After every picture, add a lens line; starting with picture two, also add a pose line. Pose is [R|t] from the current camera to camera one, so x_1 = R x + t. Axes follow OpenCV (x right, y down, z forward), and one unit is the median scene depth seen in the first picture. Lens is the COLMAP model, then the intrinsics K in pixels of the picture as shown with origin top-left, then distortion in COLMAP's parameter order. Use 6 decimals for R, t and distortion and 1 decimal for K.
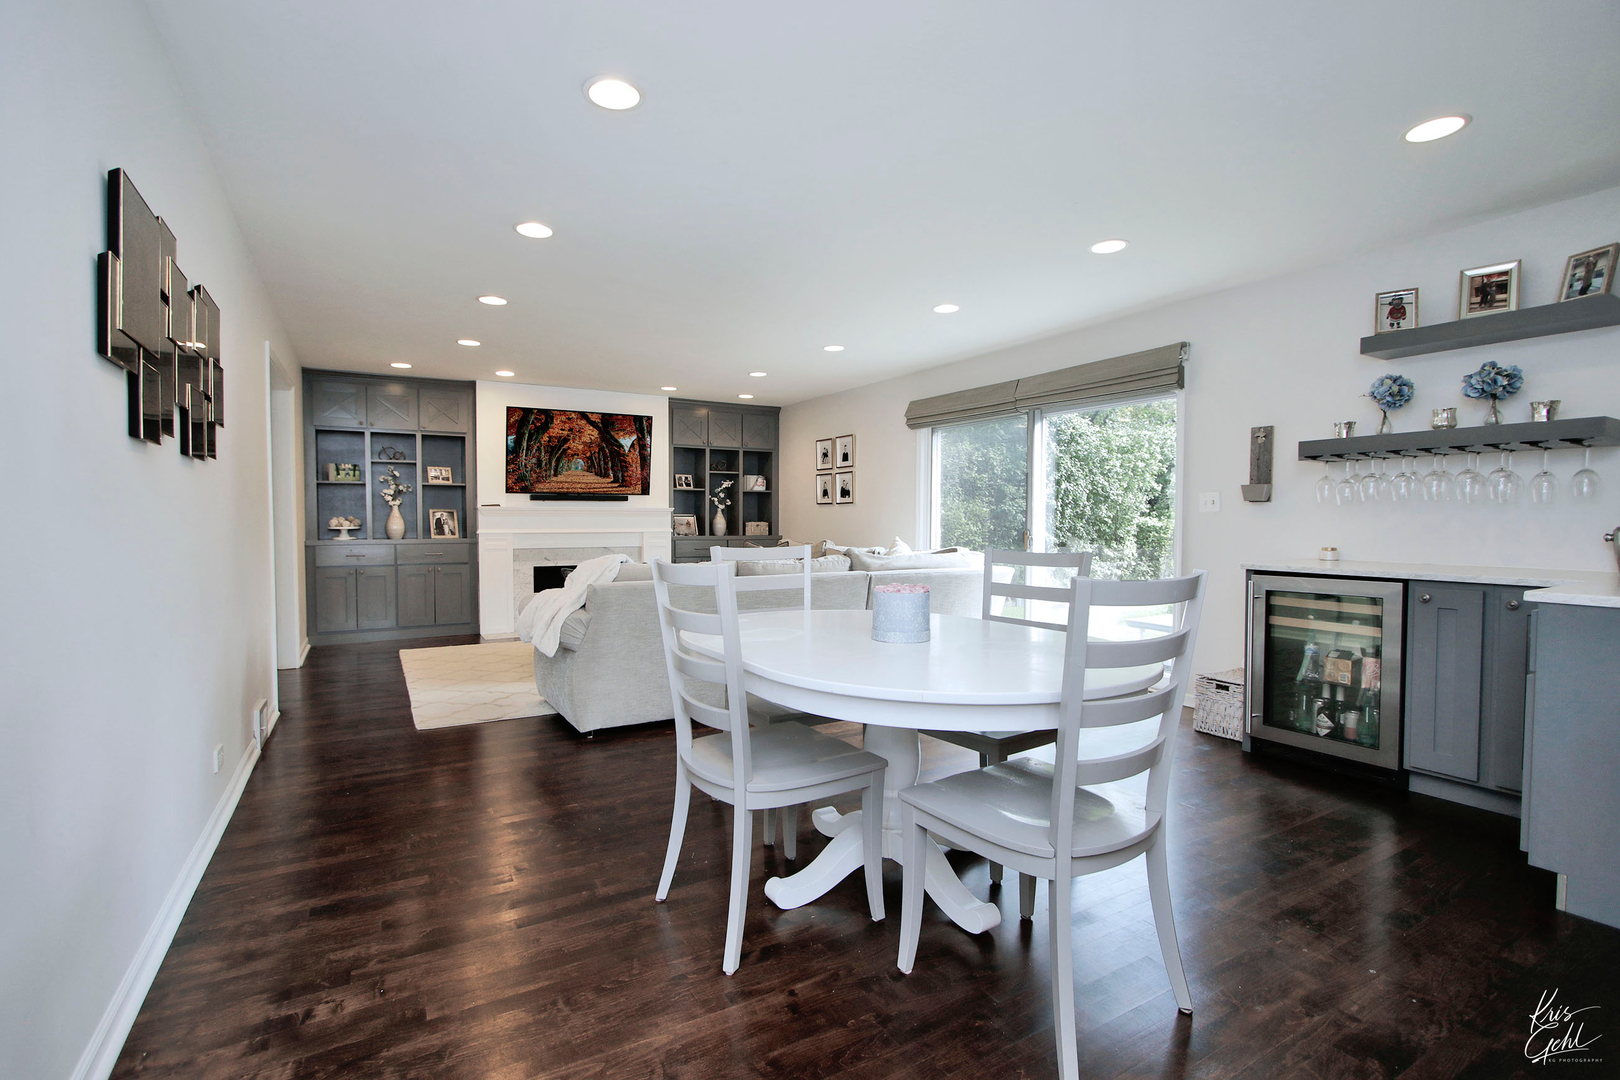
lens RADIAL K [[738.8, 0, 797.0], [0, 738.8, 541.6], [0, 0, 1]] dist [-0.006177, -0.000281]
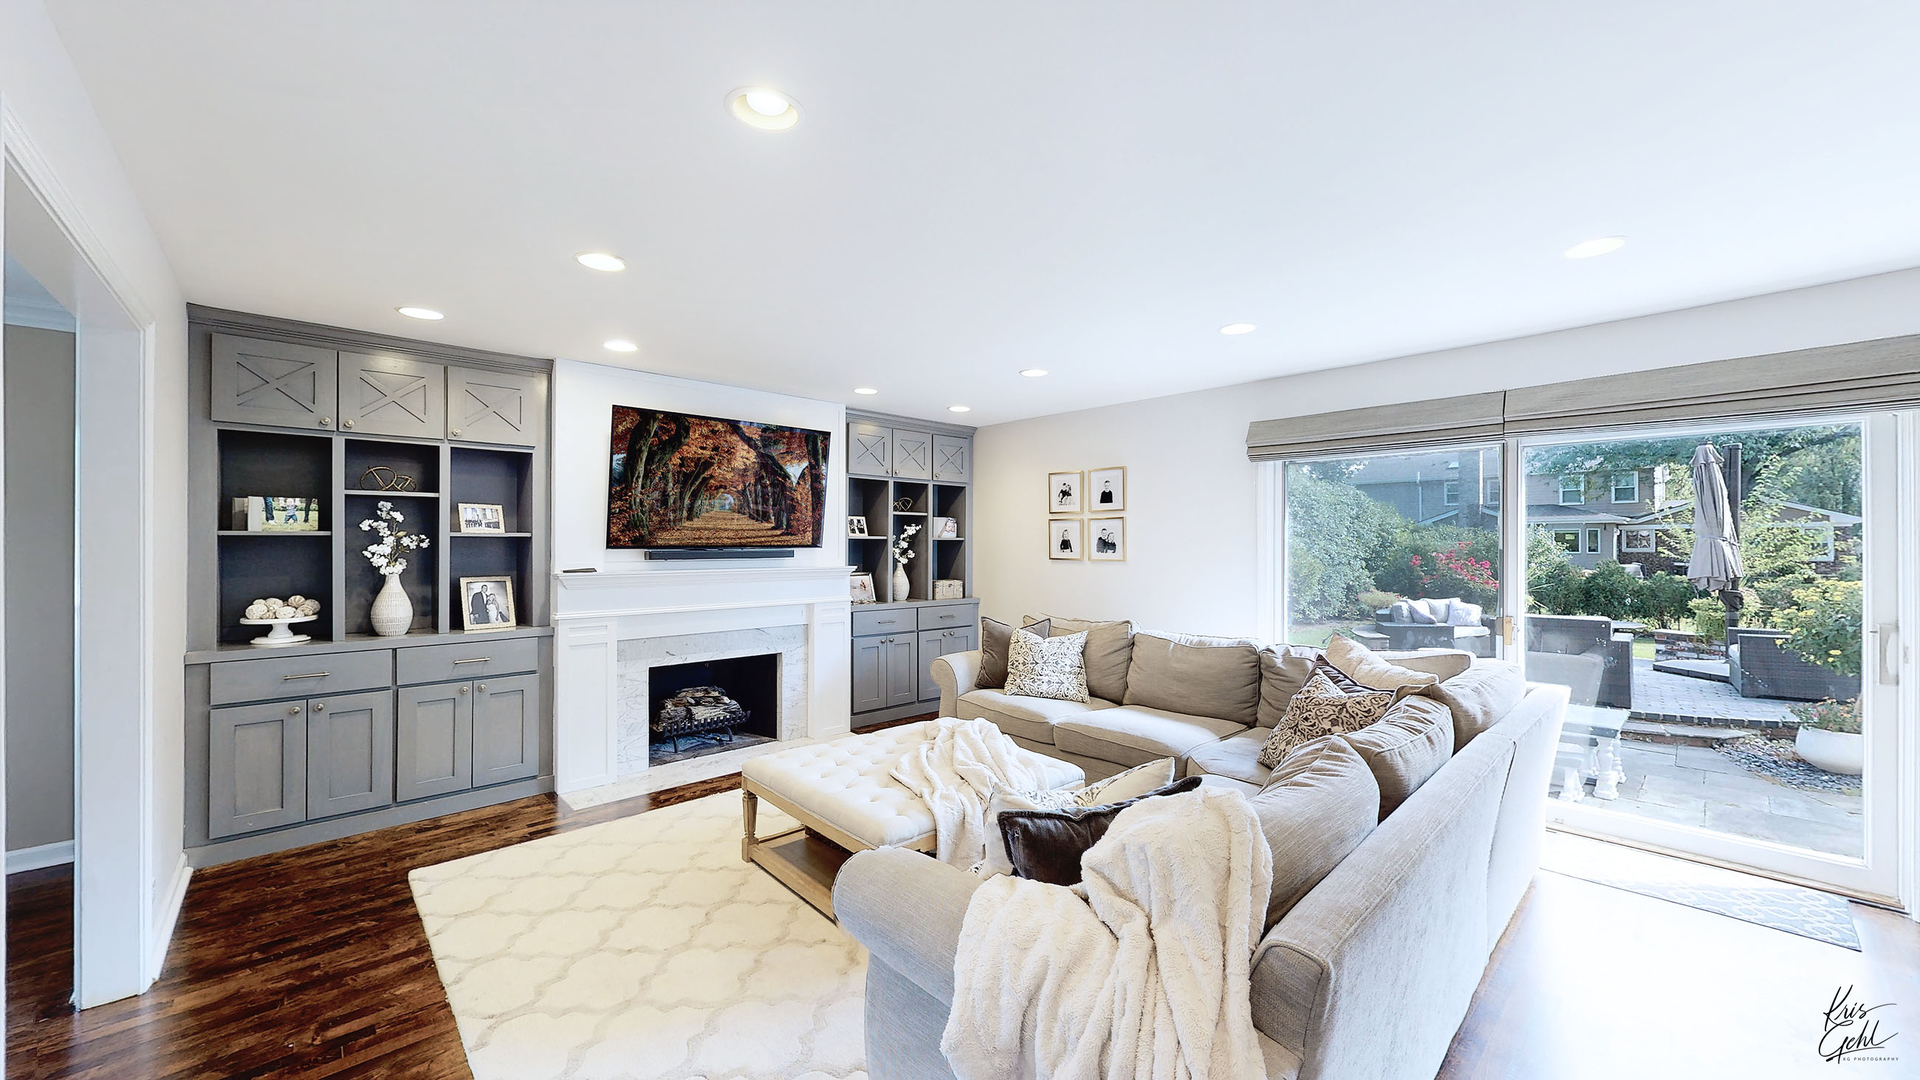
lens RADIAL K [[705.6, 0, 975.7], [0, 705.6, 543.2], [0, 0, 1]] dist [0.000238, -0.000470]
pose [[0.971664, -0.001110, 0.236365, -0.228554], [0.009653, 0.999341, -0.034991, -0.045790], [-0.236170, 0.036281, 0.971034, 0.356569]]
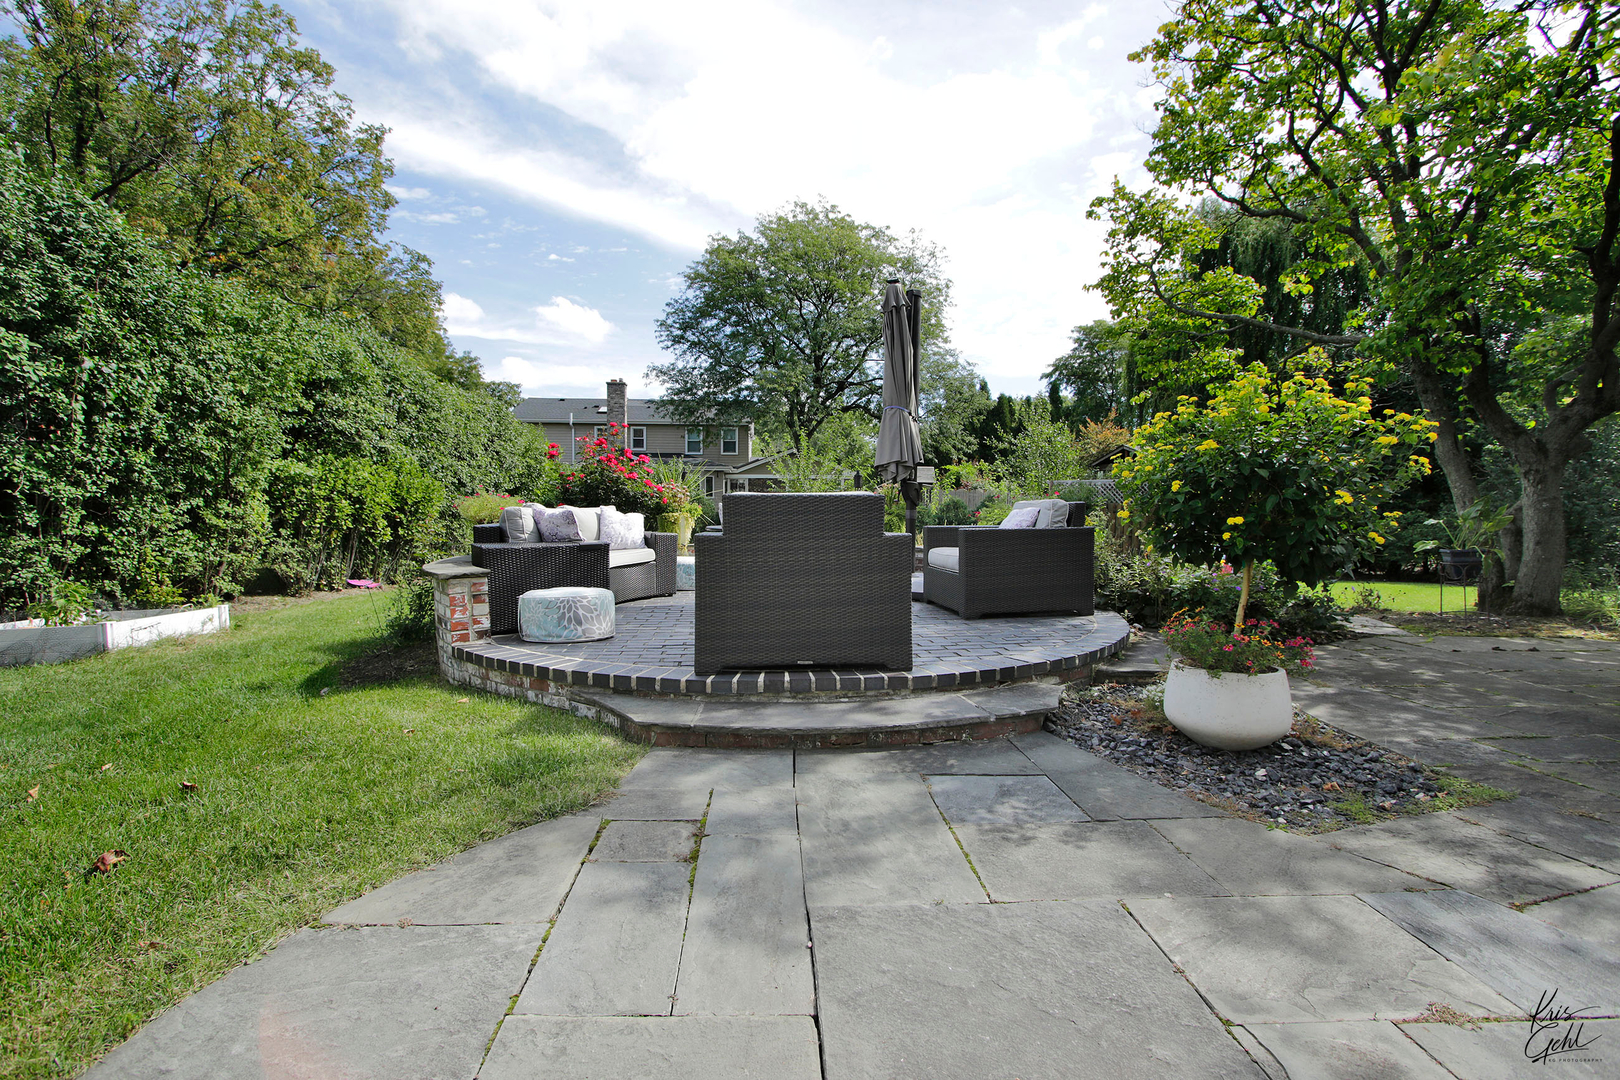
lens RADIAL K [[738.8, 0, 798.0], [0, 738.8, 534.1], [0, 0, 1]] dist [-0.006177, -0.000281]
pose [[0.459031, -0.035766, 0.887700, 0.338176], [0.022780, 0.999335, 0.028484, 0.040270], [-0.888128, 0.007146, 0.459541, 0.883785]]
